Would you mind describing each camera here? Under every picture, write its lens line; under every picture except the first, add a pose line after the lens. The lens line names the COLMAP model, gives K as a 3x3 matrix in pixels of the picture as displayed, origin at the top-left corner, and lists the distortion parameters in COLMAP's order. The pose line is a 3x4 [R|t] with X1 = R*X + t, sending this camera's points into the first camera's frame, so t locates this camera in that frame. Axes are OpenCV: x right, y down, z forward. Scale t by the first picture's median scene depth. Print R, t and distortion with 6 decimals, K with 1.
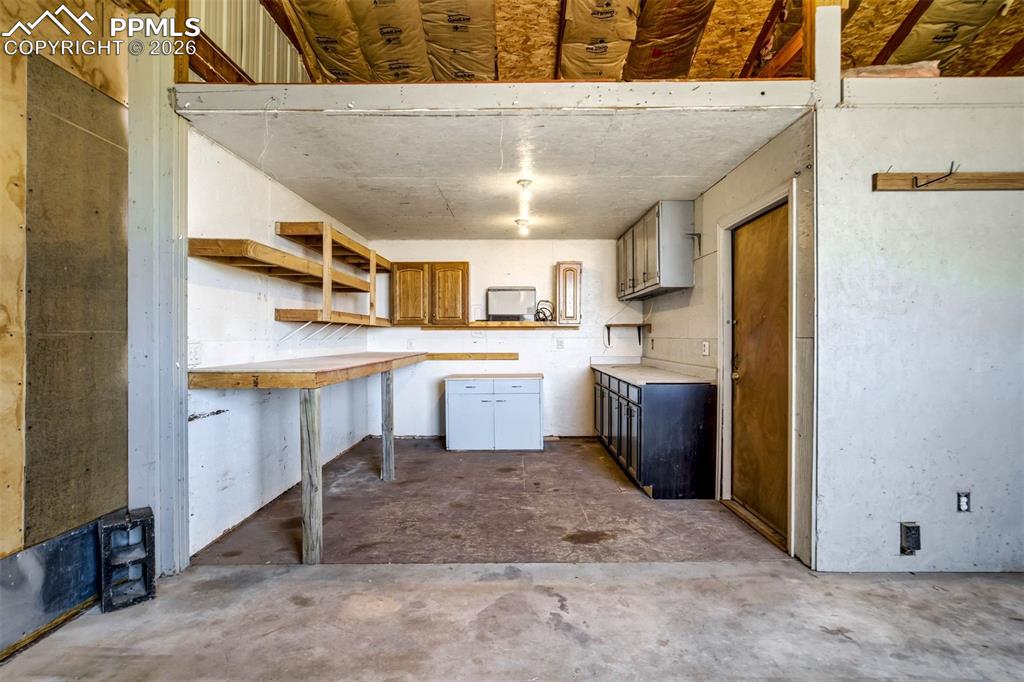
lens RADIAL K [[488.8, 0, 510.7], [0, 488.8, 336.3], [0, 0, 1]] dist [-0.032235, 0.014040]
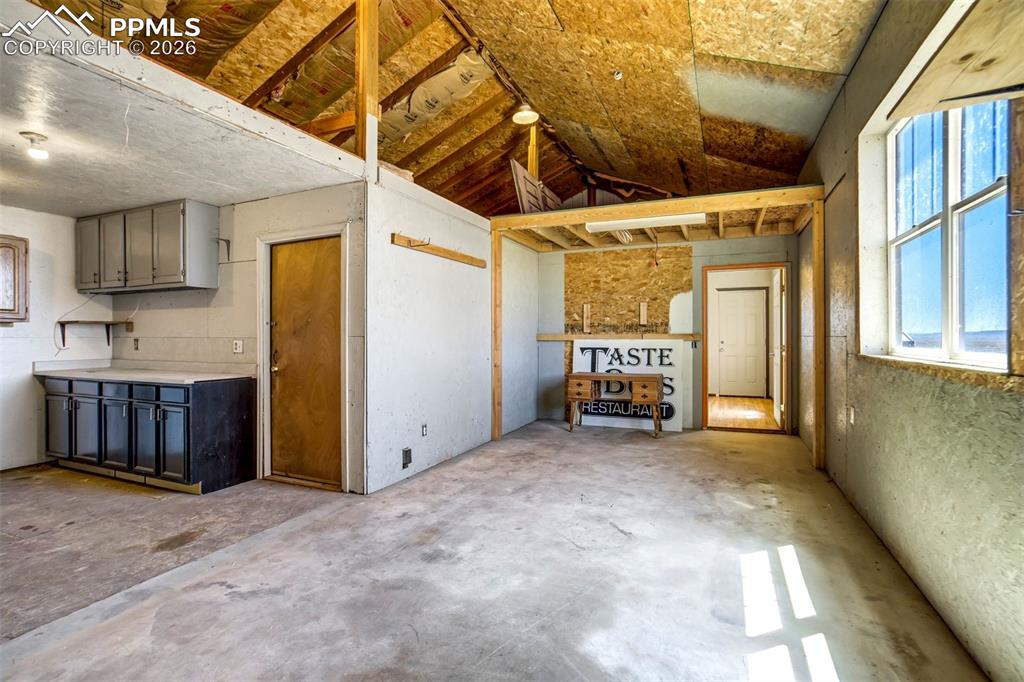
lens RADIAL K [[488.8, 0, 511.2], [0, 488.8, 339.2], [0, 0, 1]] dist [-0.032235, 0.014040]
pose [[0.392814, -0.003312, 0.919612, -0.484403], [-0.000636, 0.999992, 0.003873, 0.004540], [-0.919618, -0.002107, 0.392809, 0.006856]]
